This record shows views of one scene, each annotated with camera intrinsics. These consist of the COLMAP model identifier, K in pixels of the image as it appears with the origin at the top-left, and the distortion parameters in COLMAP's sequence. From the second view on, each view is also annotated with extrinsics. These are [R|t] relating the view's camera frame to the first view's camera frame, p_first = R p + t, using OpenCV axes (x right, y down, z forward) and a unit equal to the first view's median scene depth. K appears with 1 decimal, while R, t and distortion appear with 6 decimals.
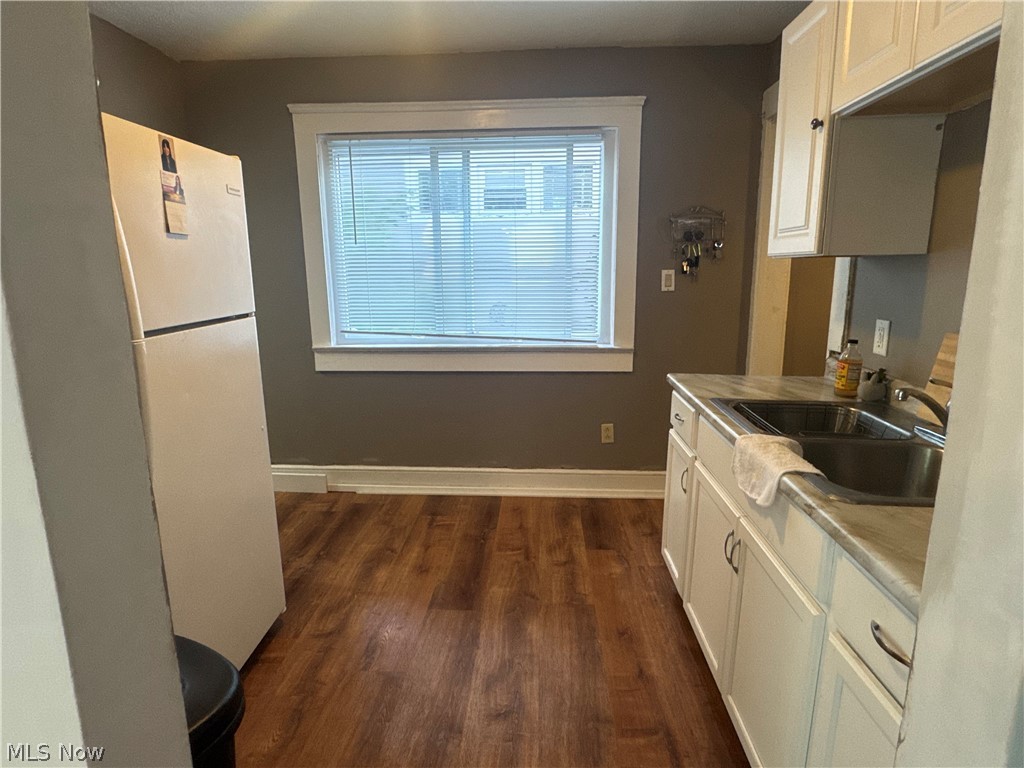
lens RADIAL K [[570.7, 0, 512.0], [0, 570.7, 384.0], [0, 0, 1]] dist [0.001897, 0.001016]
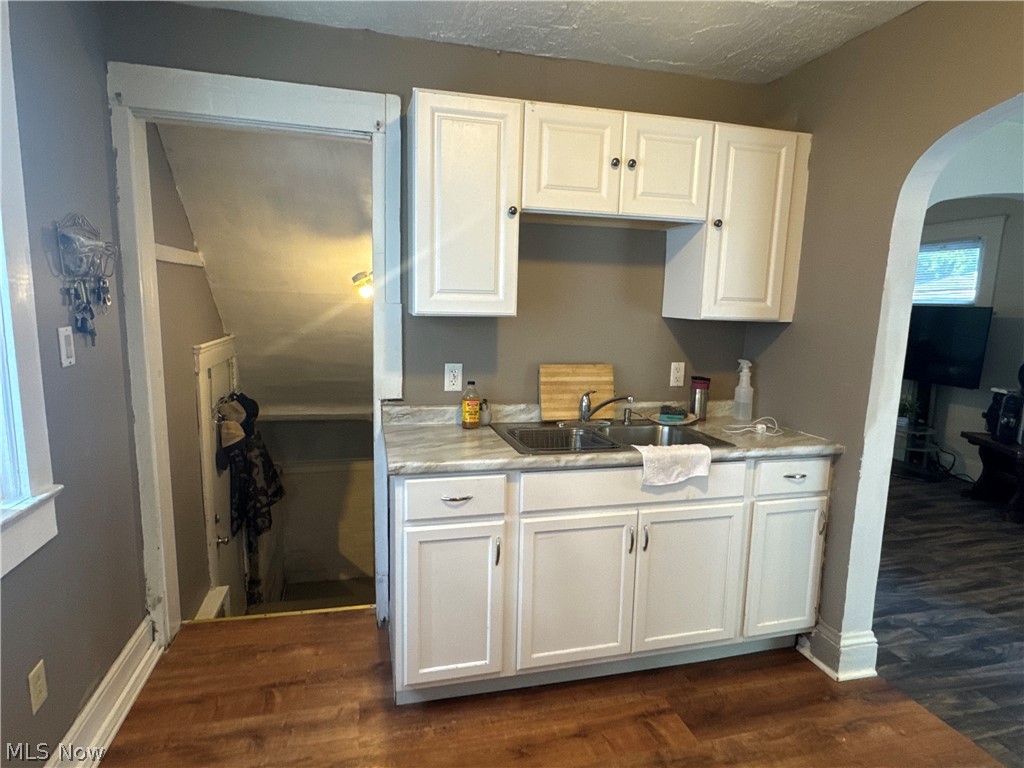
lens RADIAL K [[570.7, 0, 512.0], [0, 570.7, 384.0], [0, 0, 1]] dist [0.001897, 0.001016]
pose [[-0.301189, -0.138788, 0.943410, -0.587830], [0.168194, 0.966108, 0.195824, -0.296209], [-0.938614, 0.217656, -0.267638, 1.235940]]
